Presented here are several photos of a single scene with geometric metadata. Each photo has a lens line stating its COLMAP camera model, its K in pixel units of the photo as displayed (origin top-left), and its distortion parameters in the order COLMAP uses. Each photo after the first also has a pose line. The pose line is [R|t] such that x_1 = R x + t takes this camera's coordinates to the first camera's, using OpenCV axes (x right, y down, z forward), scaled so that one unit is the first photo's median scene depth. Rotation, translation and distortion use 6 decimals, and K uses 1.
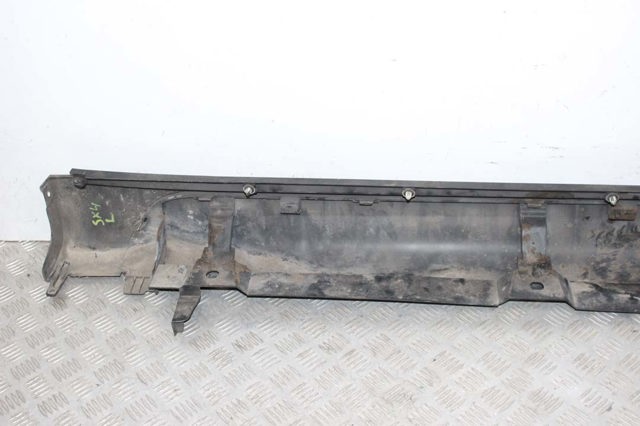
lens RADIAL K [[859.1, 0, 320.0], [0, 859.1, 213.0], [0, 0, 1]] dist [-0.060574, -0.066911]
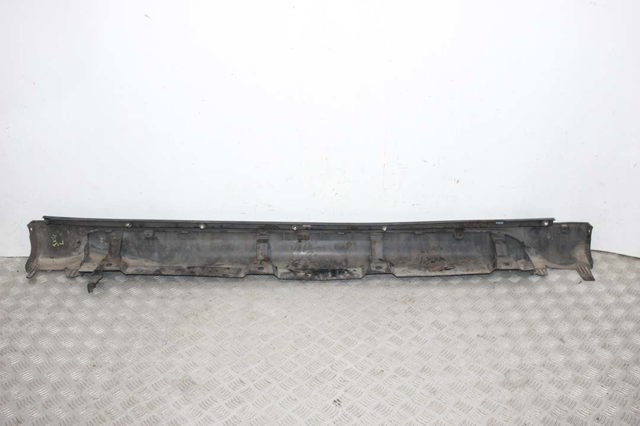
lens RADIAL K [[727.9, 0, 320.0], [0, 727.9, 213.0], [0, 0, 1]] dist [0.007732, 0.025370]
pose [[0.998073, 0.007369, 0.061608, 0.275593], [0.005115, 0.979773, -0.200045, 0.301806], [-0.061836, 0.199974, 0.977848, -0.792214]]
